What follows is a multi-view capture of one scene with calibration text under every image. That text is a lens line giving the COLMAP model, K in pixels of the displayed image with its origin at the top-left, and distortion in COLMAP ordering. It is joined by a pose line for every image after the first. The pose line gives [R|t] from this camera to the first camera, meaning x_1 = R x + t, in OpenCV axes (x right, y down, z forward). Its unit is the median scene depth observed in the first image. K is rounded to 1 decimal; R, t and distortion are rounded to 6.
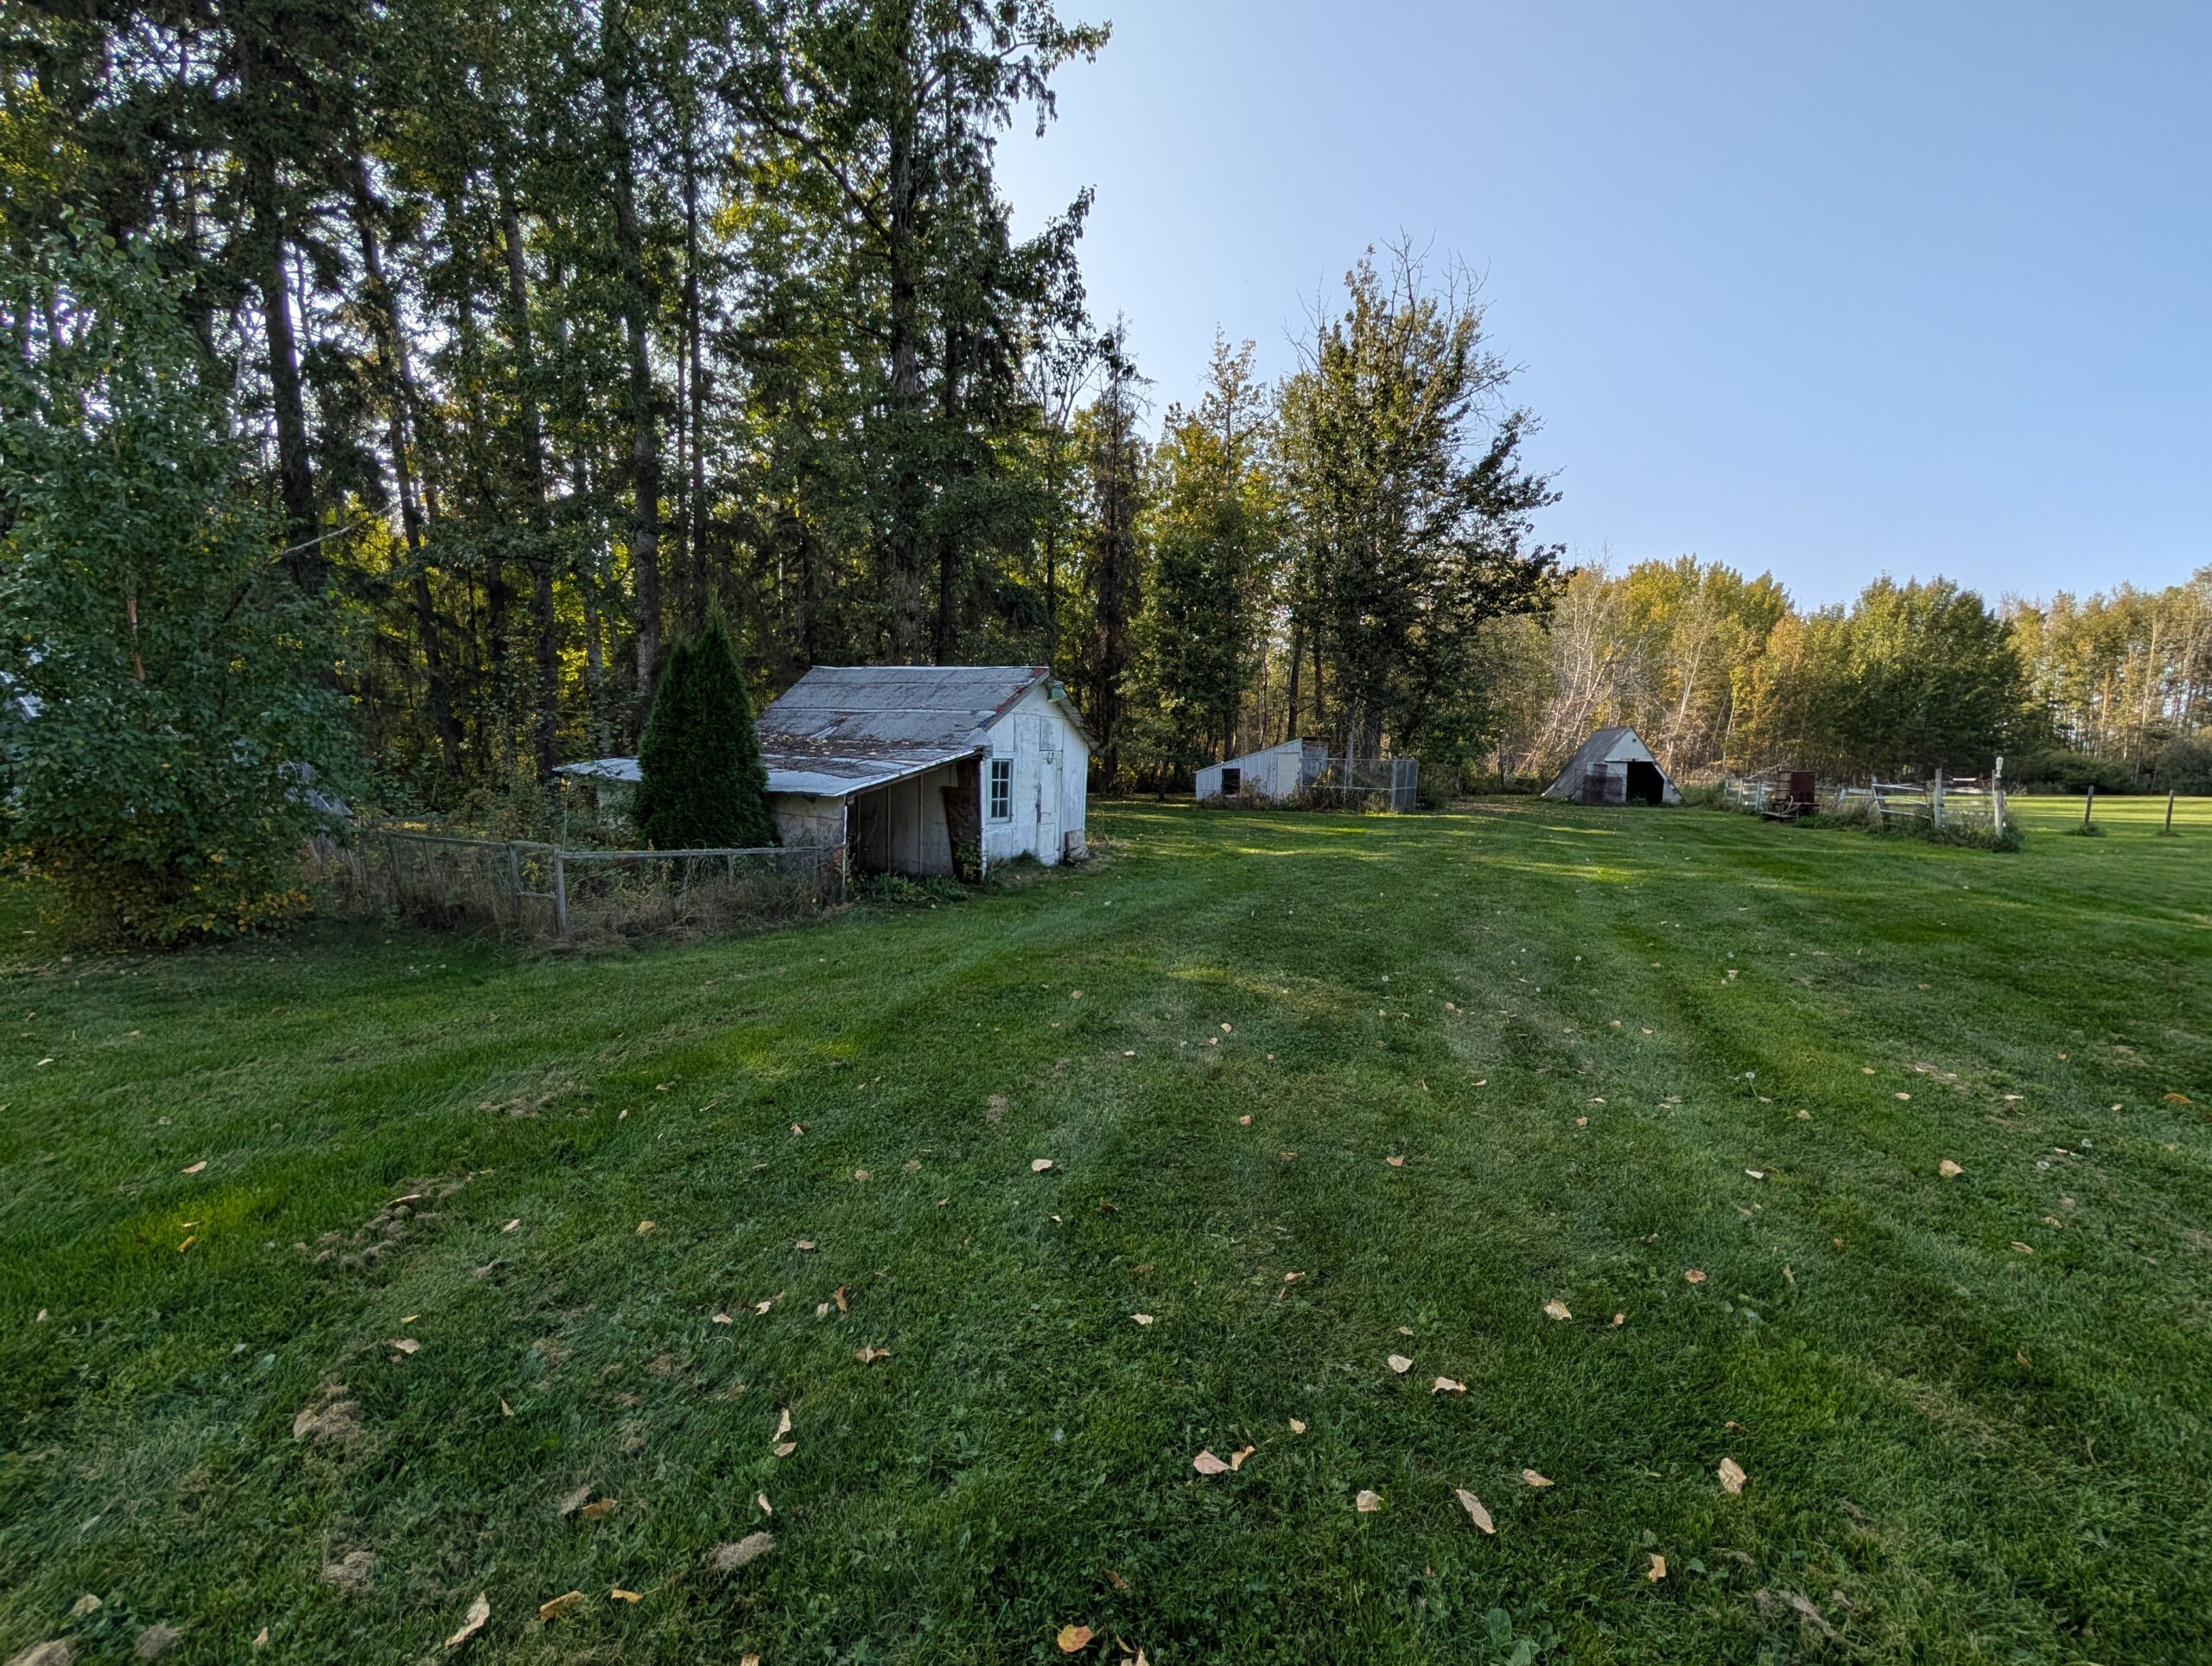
lens RADIAL K [[840.8, 0, 1104.5], [0, 840.8, 828.5], [0, 0, 1]] dist [0.002580, 0.000049]
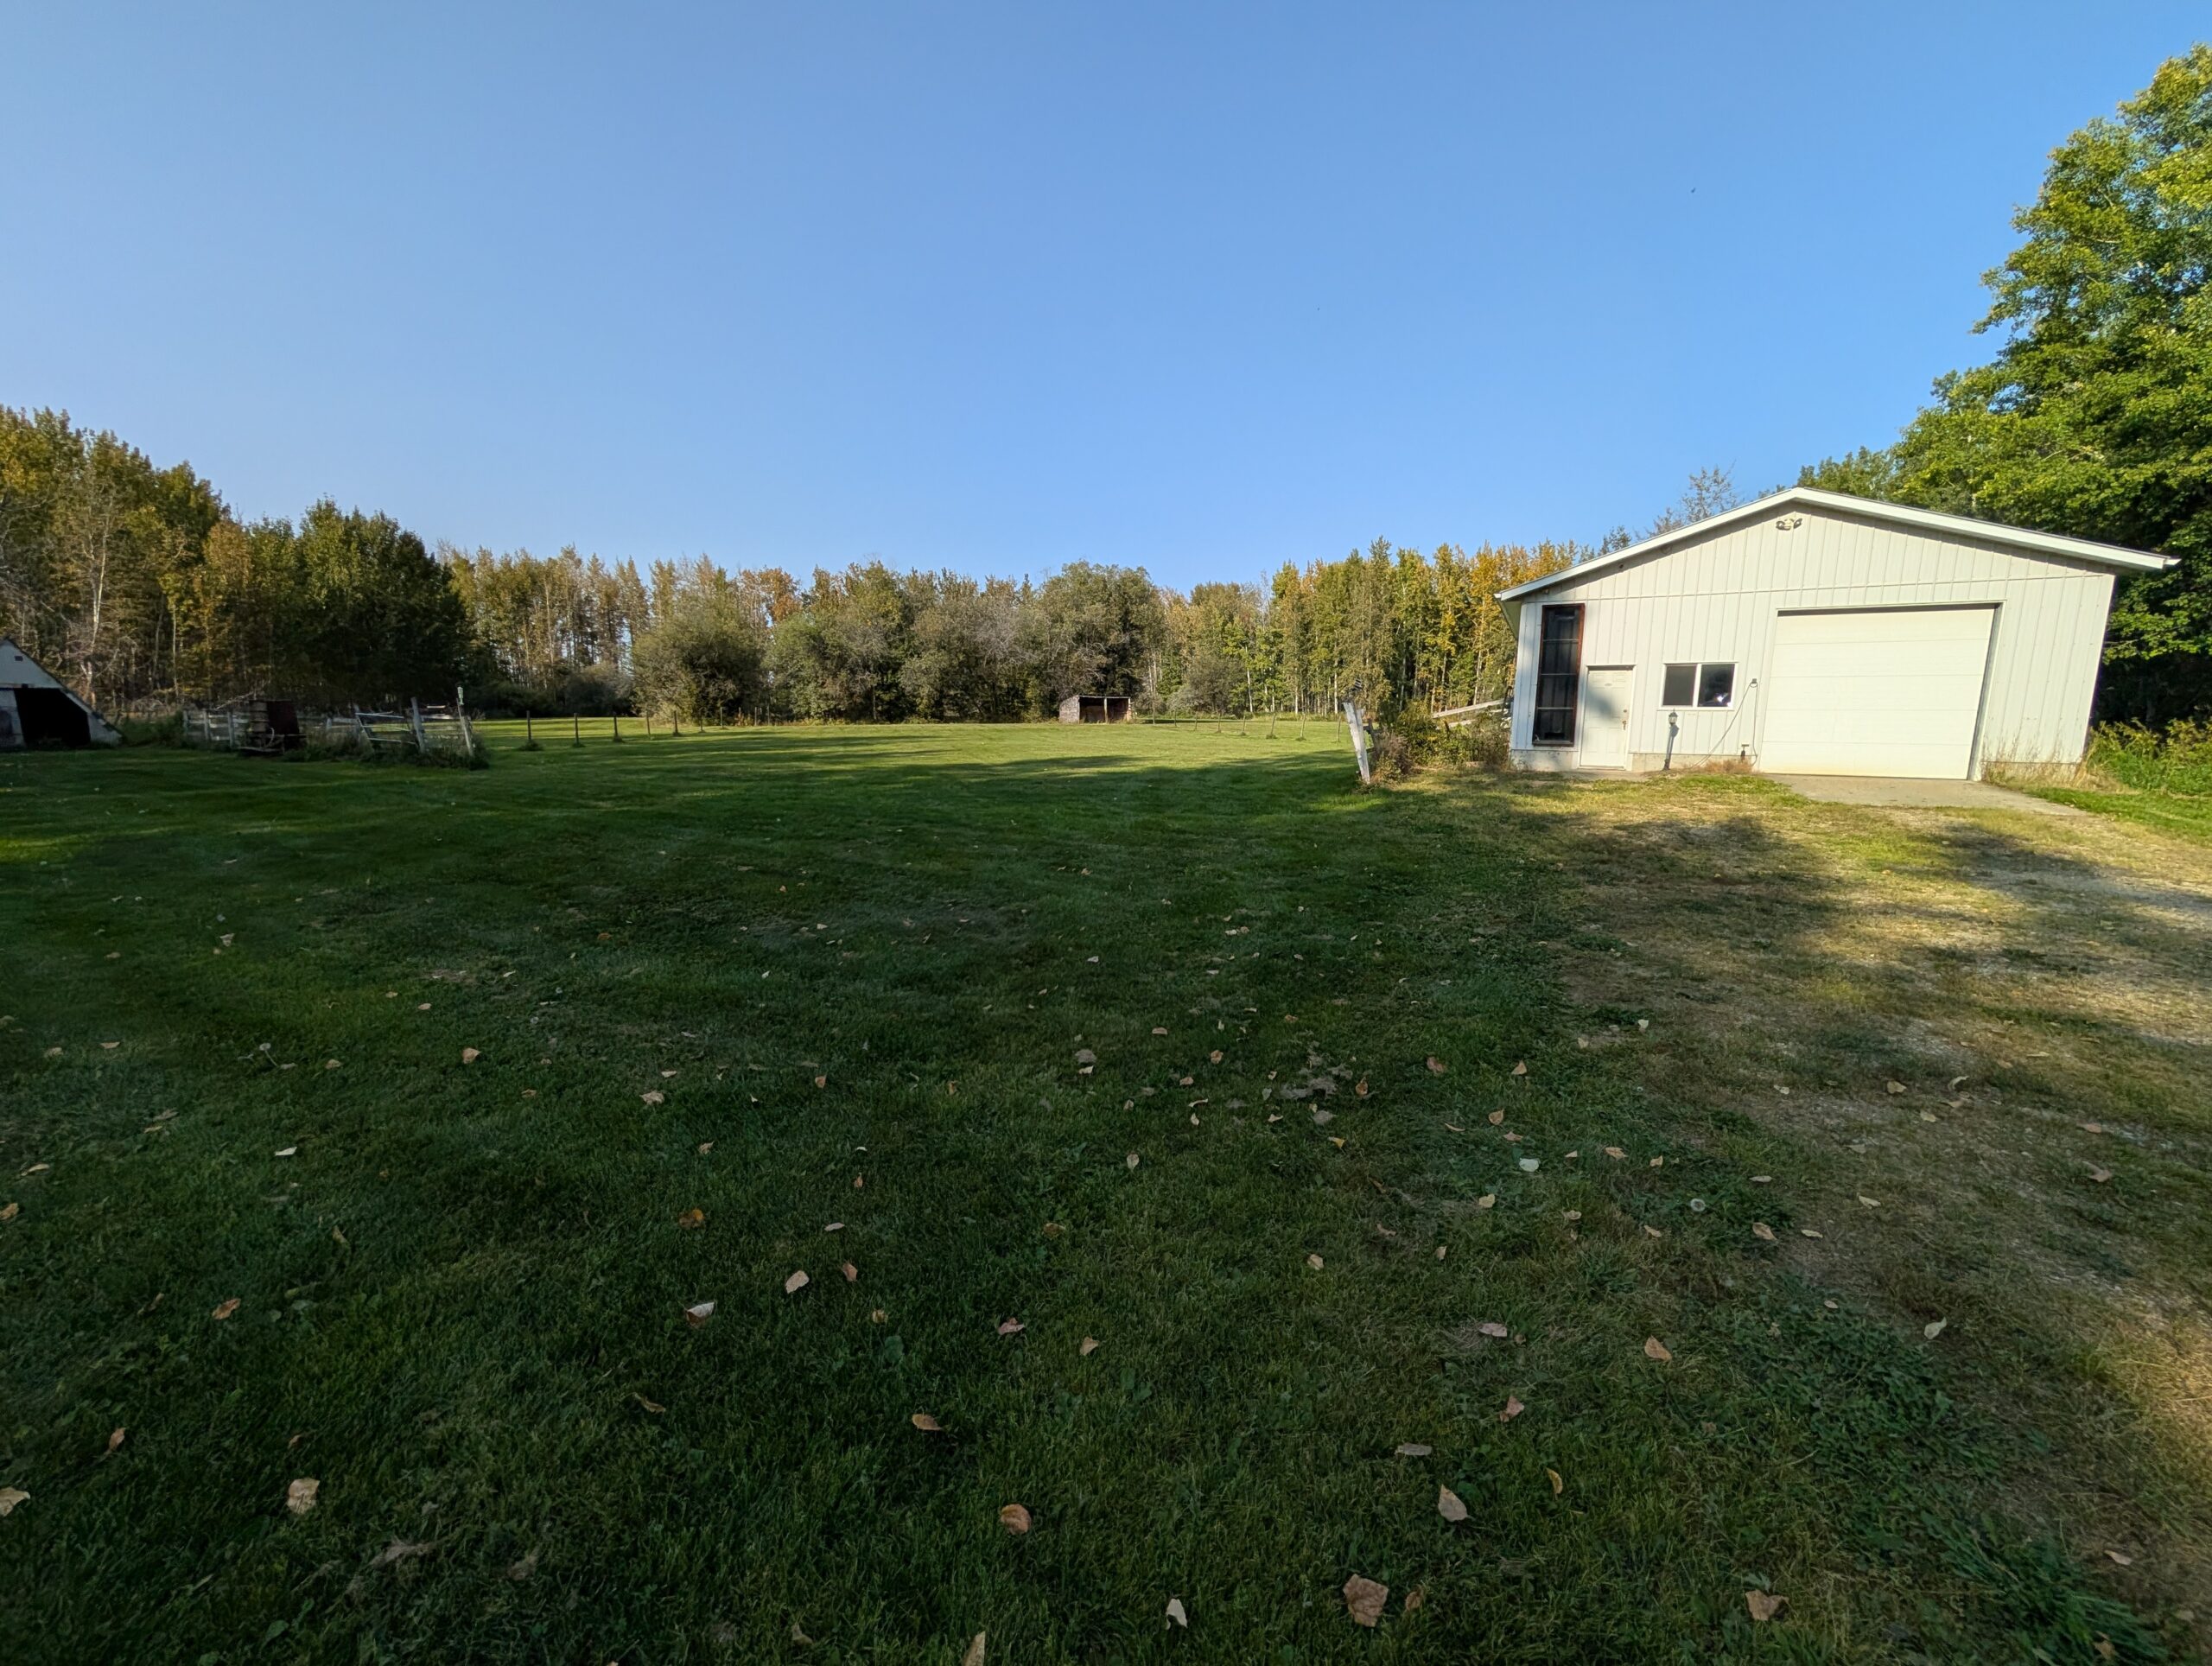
lens RADIAL K [[840.8, 0, 1104.5], [0, 840.8, 828.5], [0, 0, 1]] dist [0.002580, 0.000049]
pose [[0.114233, -0.156190, 0.981099, 0.005467], [0.073992, 0.986158, 0.148381, 0.000107], [-0.990695, 0.055643, 0.124208, 0.000550]]
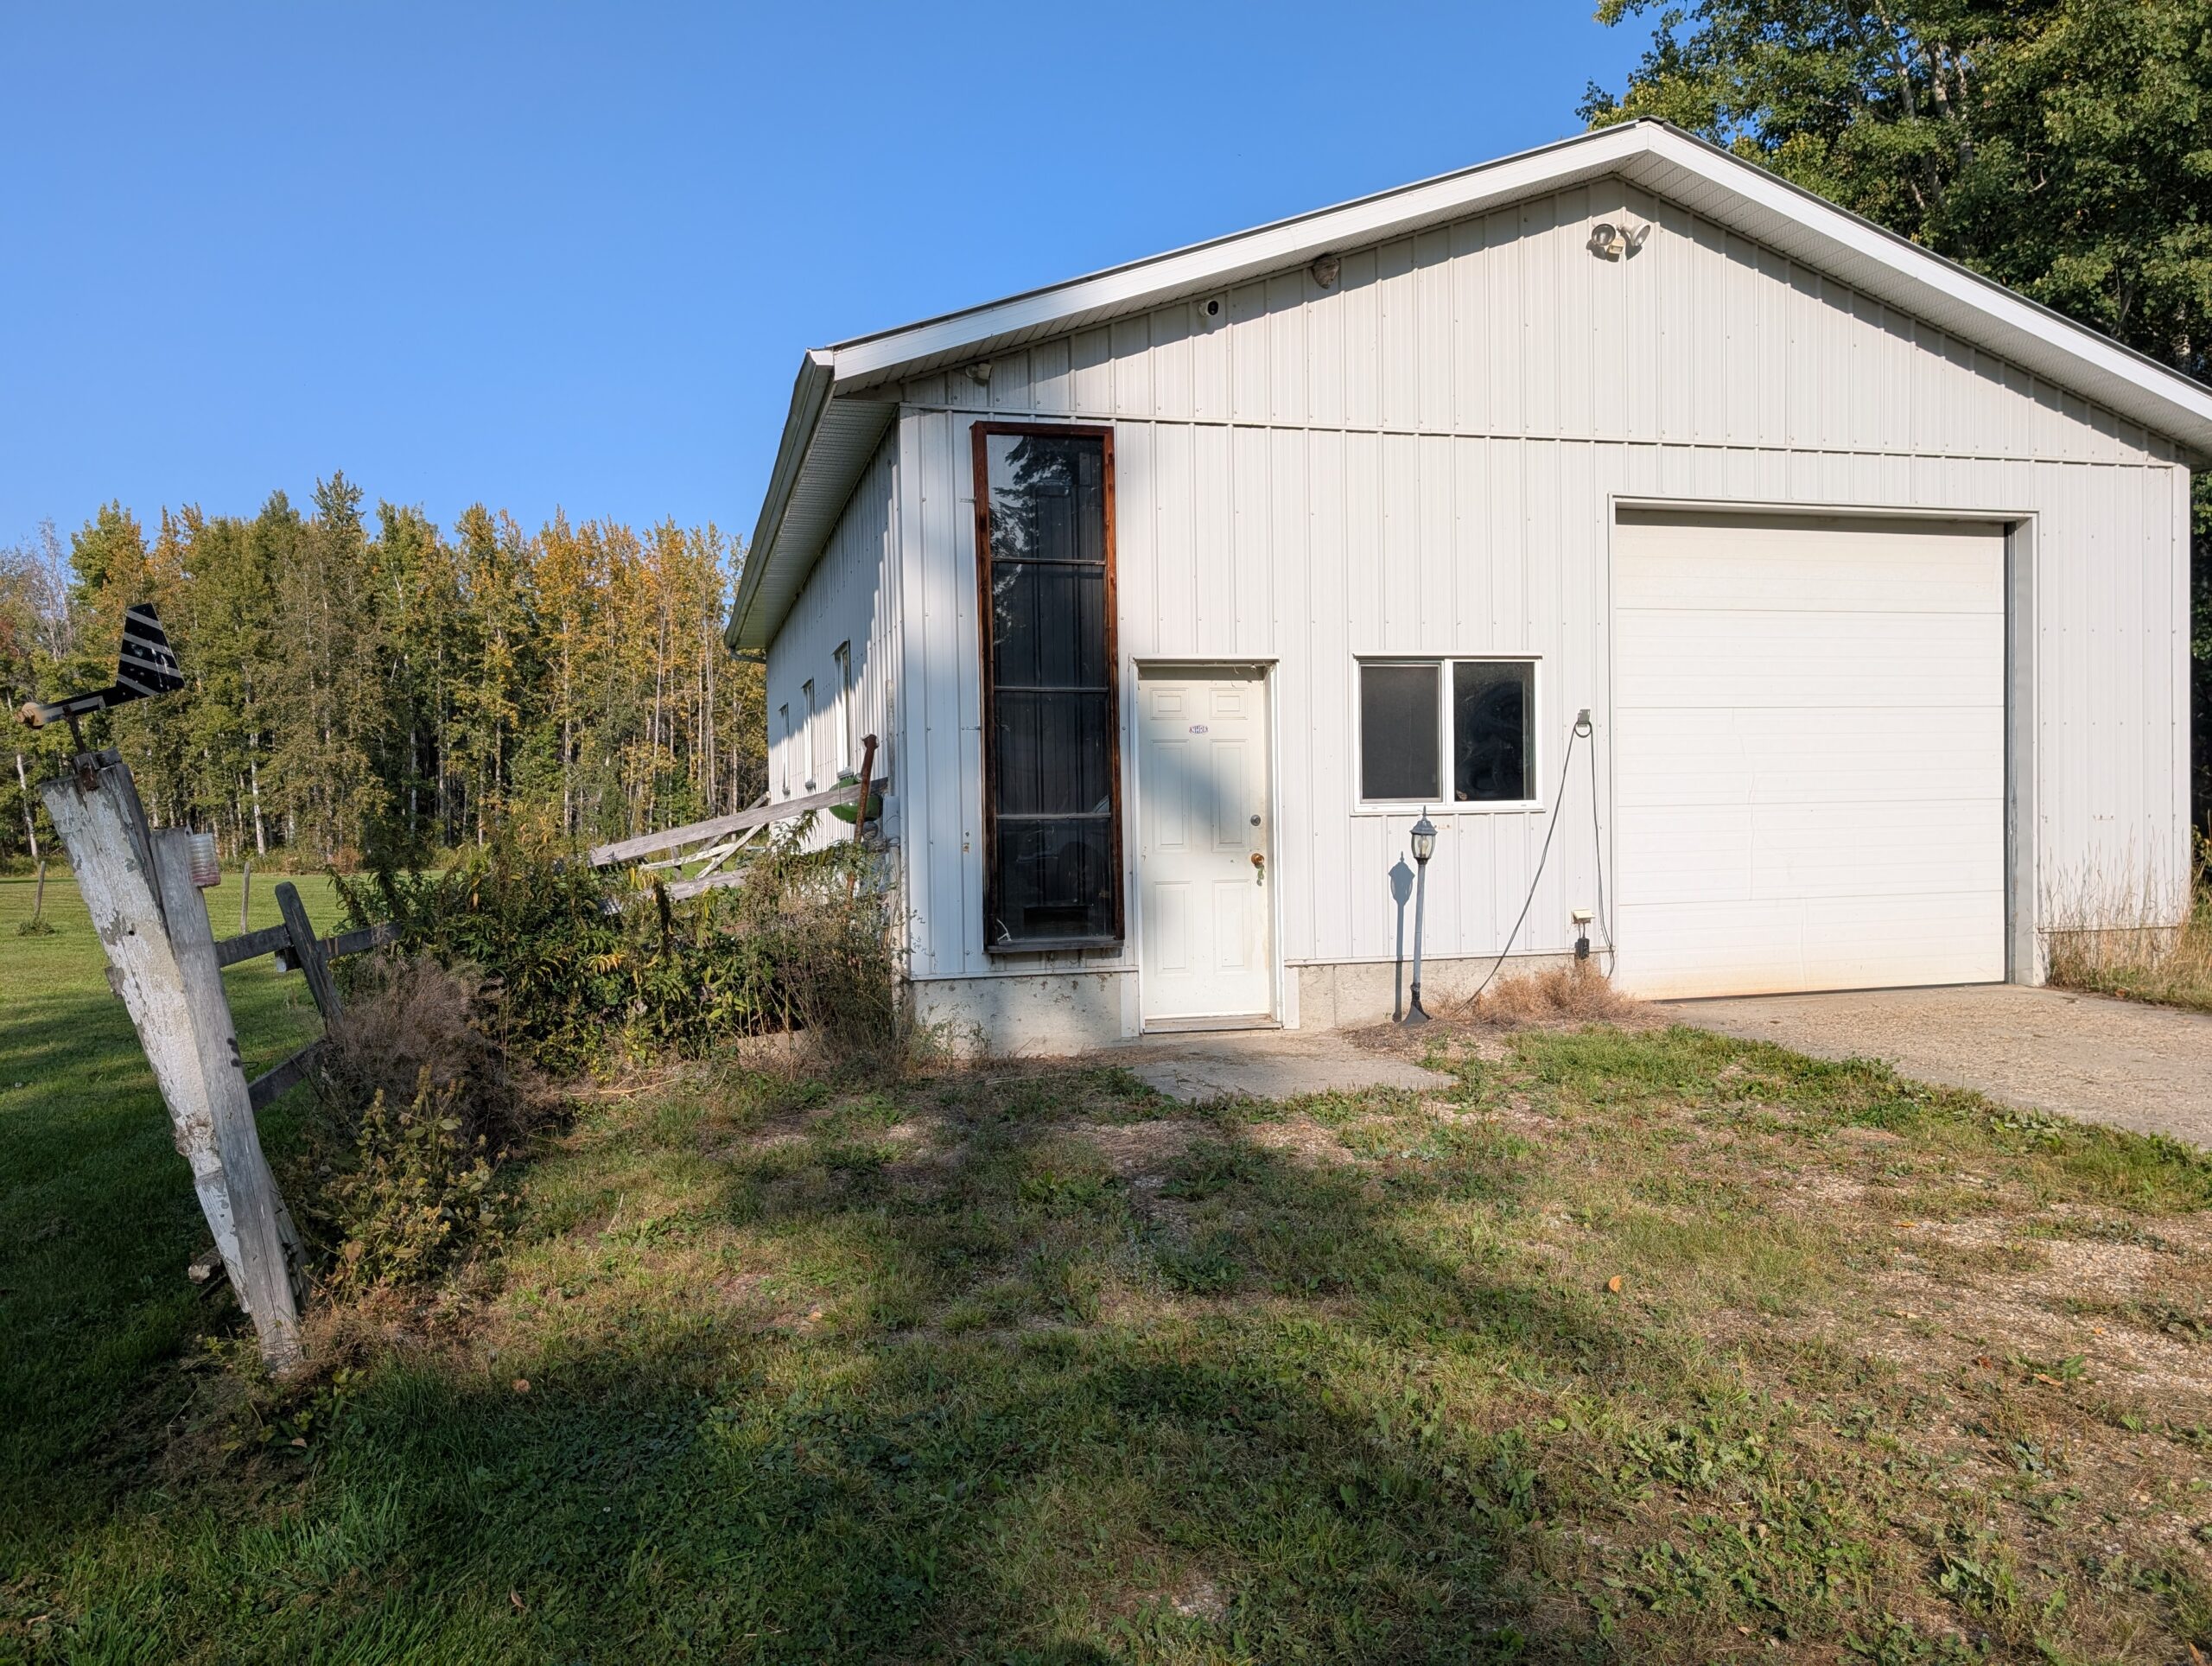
lens RADIAL K [[1581.9, 0, 1102.6], [0, 1581.9, 848.0], [0, 0, 1]] dist [0.005108, 0.001319]
pose [[-0.592248, -0.014494, 0.805625, 0.691389], [0.073970, 0.994638, 0.072273, 0.024107], [-0.802353, 0.102395, -0.588001, -0.141698]]
